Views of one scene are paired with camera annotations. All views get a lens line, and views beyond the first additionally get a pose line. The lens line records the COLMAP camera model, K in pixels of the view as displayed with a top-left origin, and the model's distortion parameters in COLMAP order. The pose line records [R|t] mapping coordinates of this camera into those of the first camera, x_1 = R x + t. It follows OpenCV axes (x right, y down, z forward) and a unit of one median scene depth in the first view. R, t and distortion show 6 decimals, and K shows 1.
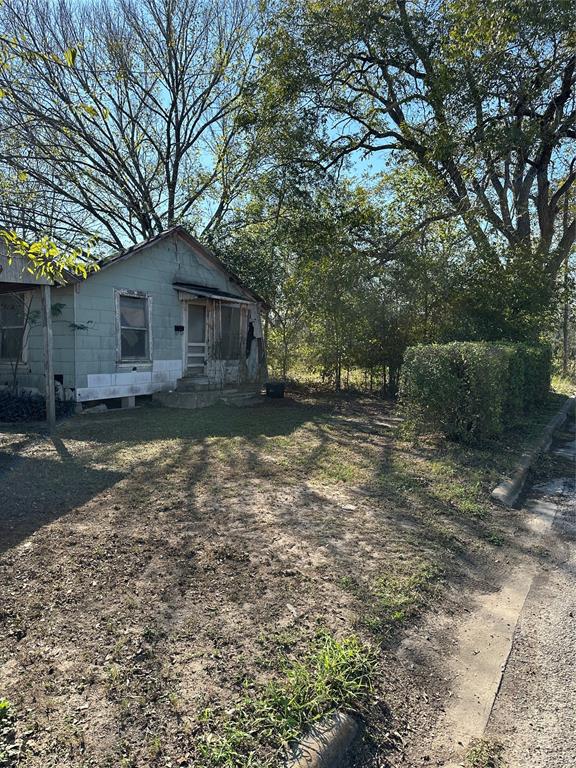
lens RADIAL K [[545.8, 0, 288.0], [0, 545.8, 384.0], [0, 0, 1]] dist [0.003371, -0.002078]
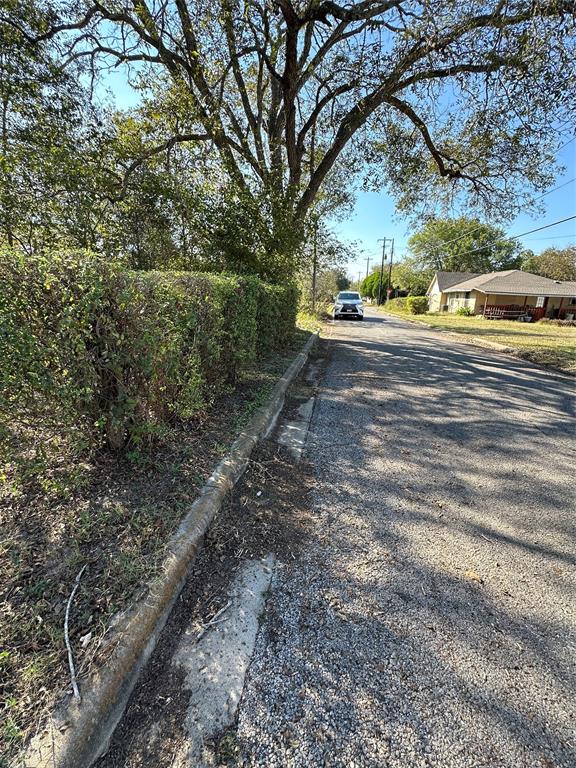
lens RADIAL K [[360.1, 0, 288.0], [0, 360.1, 384.0], [0, 0, 1]] dist [-0.002176, -0.000210]
pose [[0.921245, -0.064910, 0.383529, 0.201603], [-0.002036, 0.985160, 0.171624, -0.001066], [-0.388978, -0.158889, 0.907442, 0.375627]]
